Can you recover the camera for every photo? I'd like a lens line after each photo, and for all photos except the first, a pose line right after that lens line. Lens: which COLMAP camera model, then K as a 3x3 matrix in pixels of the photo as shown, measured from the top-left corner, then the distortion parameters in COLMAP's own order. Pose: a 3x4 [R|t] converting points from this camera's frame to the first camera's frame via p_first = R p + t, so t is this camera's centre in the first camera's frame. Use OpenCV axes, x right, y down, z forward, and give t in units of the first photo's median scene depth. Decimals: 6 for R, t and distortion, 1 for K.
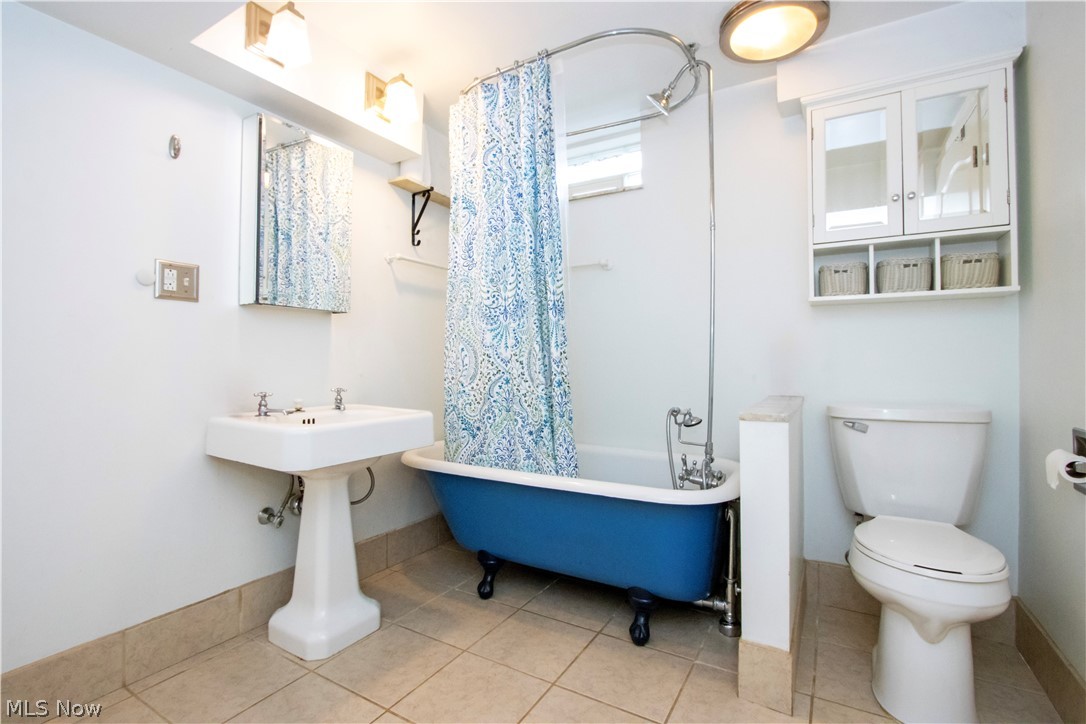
lens RADIAL K [[503.7, 0, 538.4], [0, 503.7, 351.7], [0, 0, 1]] dist [-0.014187, 0.000199]
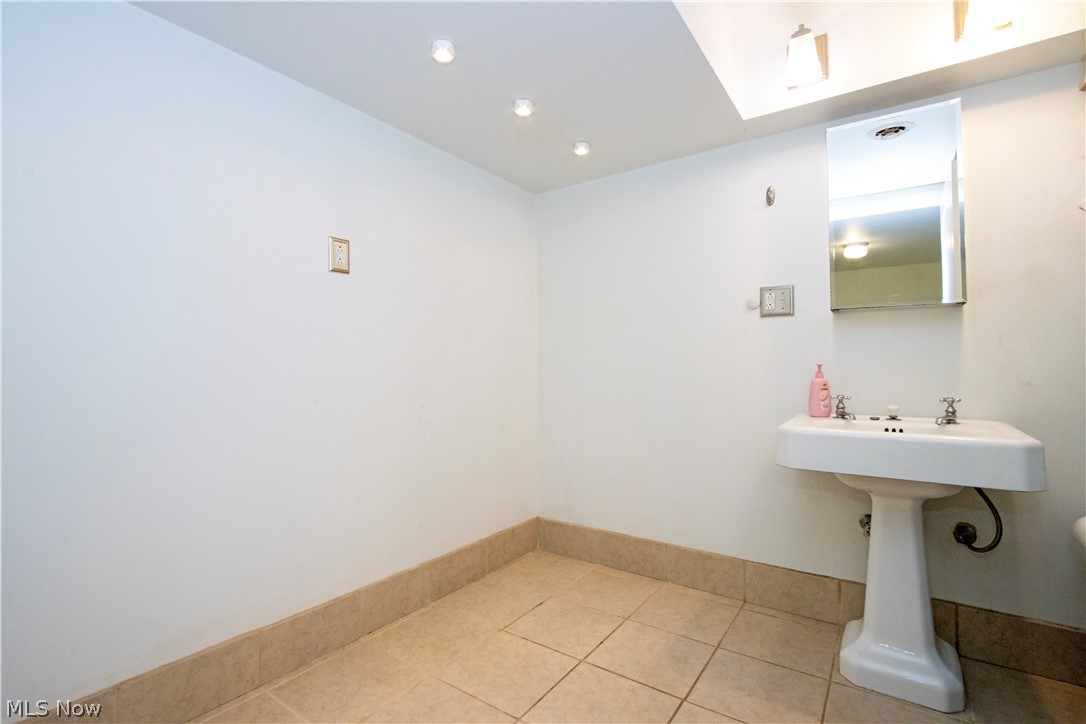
lens RADIAL K [[503.7, 0, 538.4], [0, 503.7, 351.7], [0, 0, 1]] dist [-0.014187, 0.000199]
pose [[-0.075078, -0.033423, -0.996617, 0.525735], [0.018756, 0.999214, -0.034923, 0.016607], [0.997001, -0.021314, -0.074392, 0.465031]]
